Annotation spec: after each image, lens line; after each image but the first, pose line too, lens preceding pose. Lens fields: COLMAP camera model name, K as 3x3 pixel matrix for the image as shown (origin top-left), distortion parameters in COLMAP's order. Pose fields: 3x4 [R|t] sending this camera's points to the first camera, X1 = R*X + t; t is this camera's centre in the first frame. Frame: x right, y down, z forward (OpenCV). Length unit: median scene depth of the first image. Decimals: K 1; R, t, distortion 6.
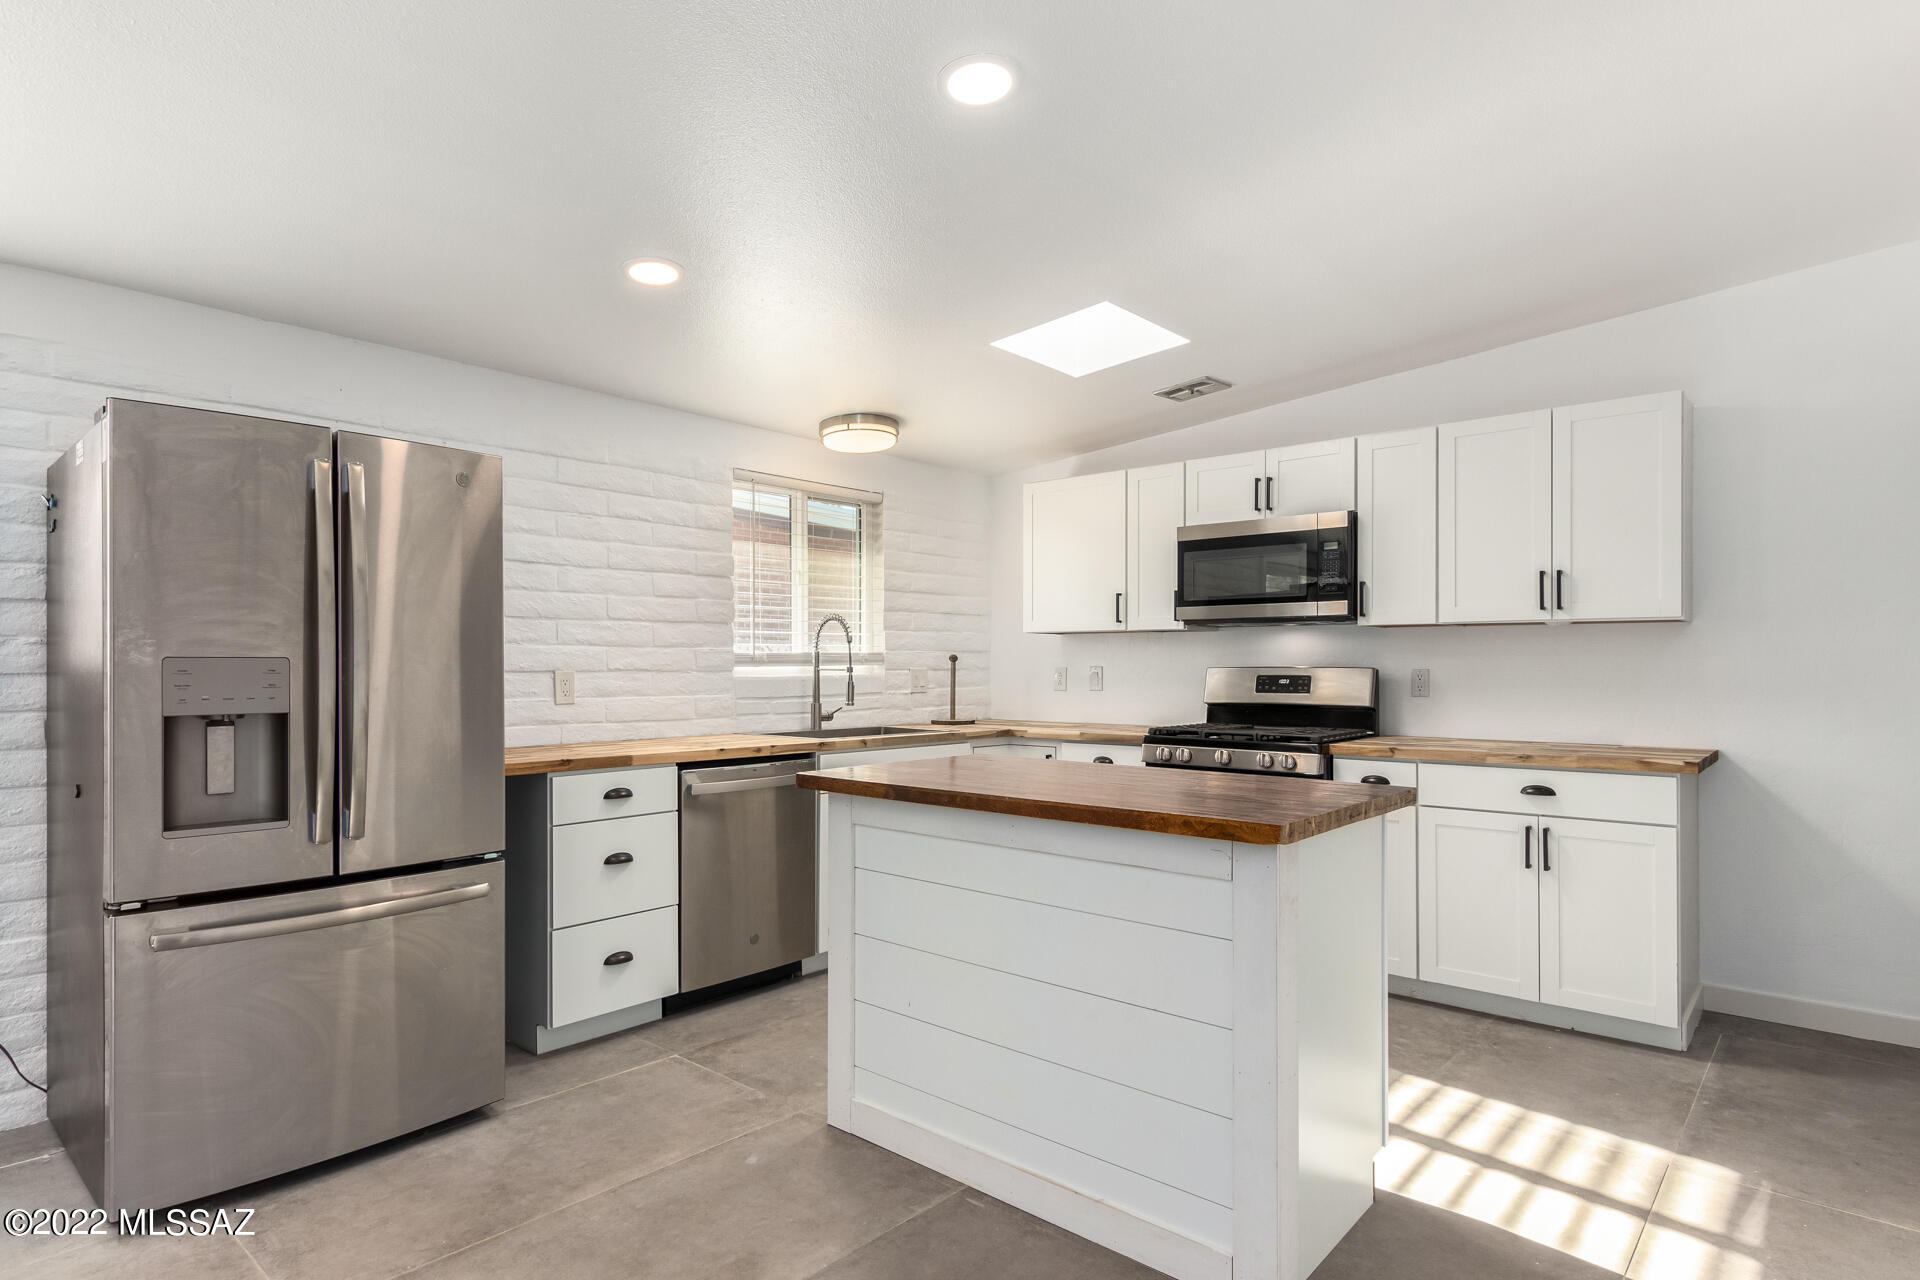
lens RADIAL K [[1024.2, 0, 958.1], [0, 1024.2, 654.6], [0, 0, 1]] dist [0.010955, 0.000433]
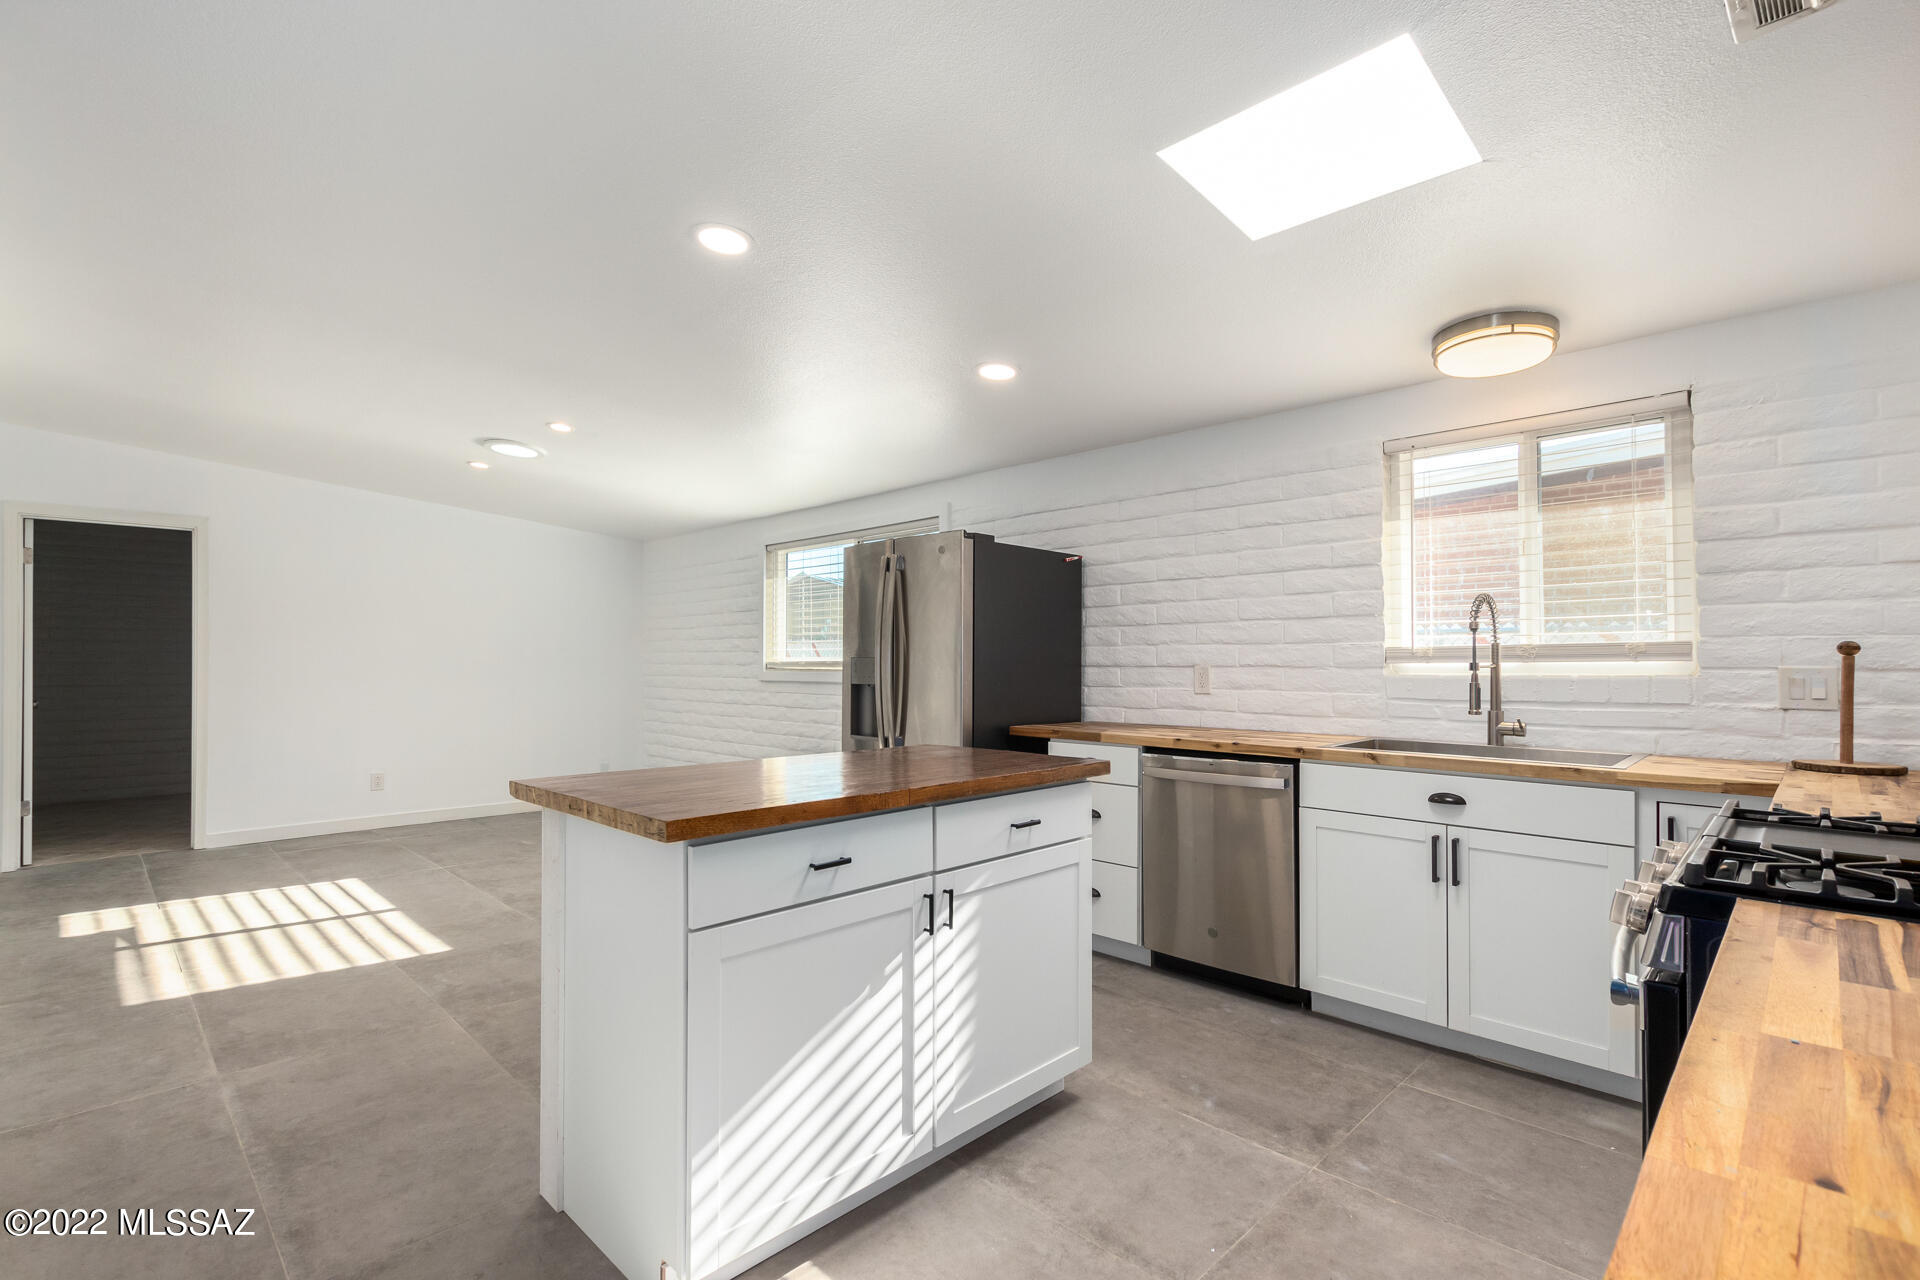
lens RADIAL K [[882.9, 0, 955.5], [0, 882.9, 651.7], [0, 0, 1]] dist [0.005557, -0.002866]
pose [[-0.061249, -0.012632, -0.998043, 0.618521], [0.009556, 0.999867, -0.013242, 0.009197], [0.998077, -0.010348, -0.061120, 0.722748]]
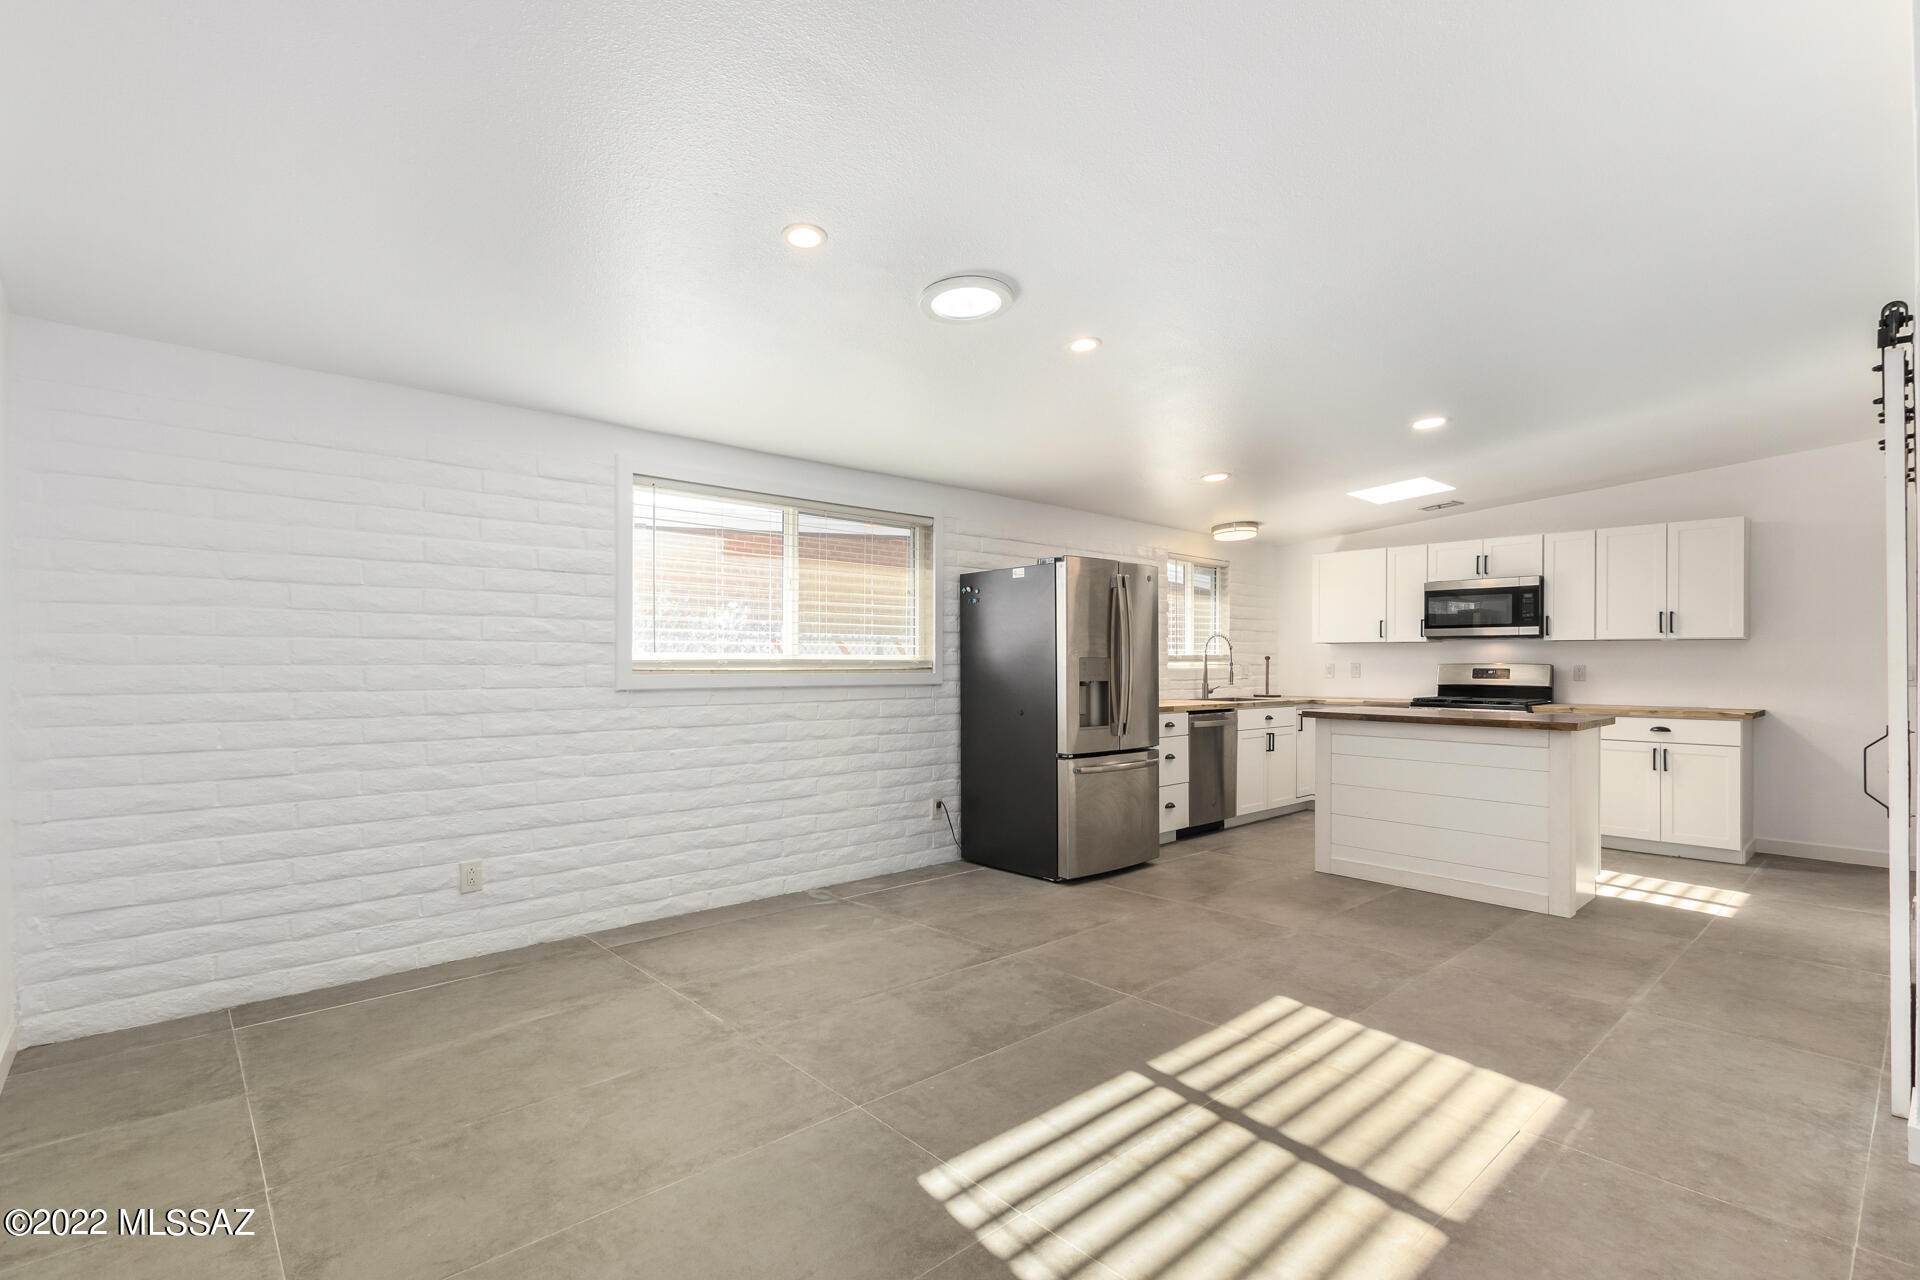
lens RADIAL K [[882.9, 0, 947.2], [0, 882.9, 656.1], [0, 0, 1]] dist [0.005557, -0.002866]
pose [[0.993200, 0.002244, -0.116401, -0.457236], [-0.001819, 0.999991, 0.003758, -0.005154], [0.116409, -0.003521, 0.993195, -0.639150]]
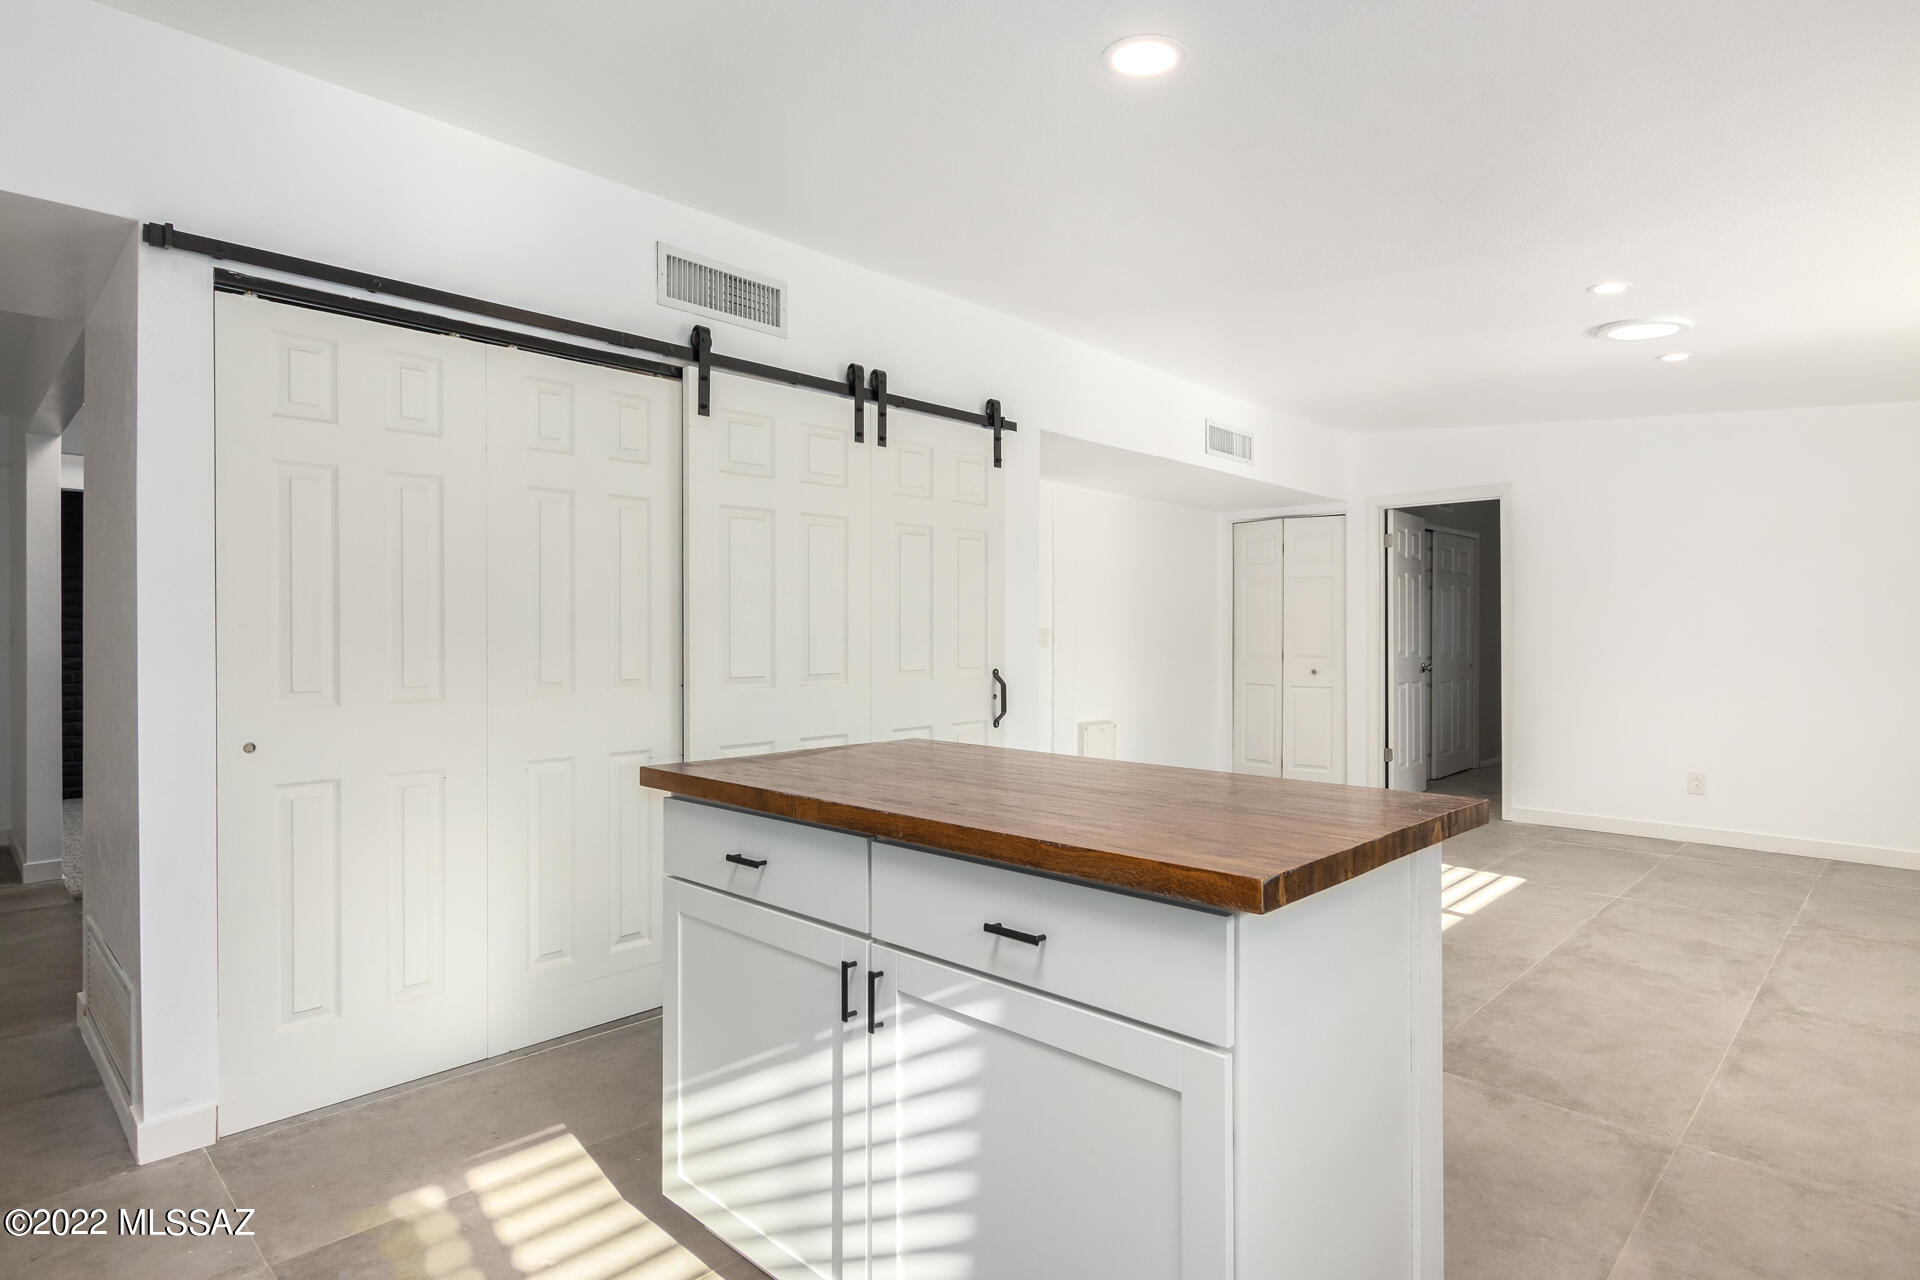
lens RADIAL K [[1014.9, 0, 962.9], [0, 1014.9, 633.5], [0, 0, 1]] dist [0.002309, -0.000262]
pose [[-0.999095, -0.002274, 0.042470, 0.077940], [-0.002714, 0.999943, -0.010302, 0.018028], [-0.042445, -0.010408, -0.999045, 1.049698]]
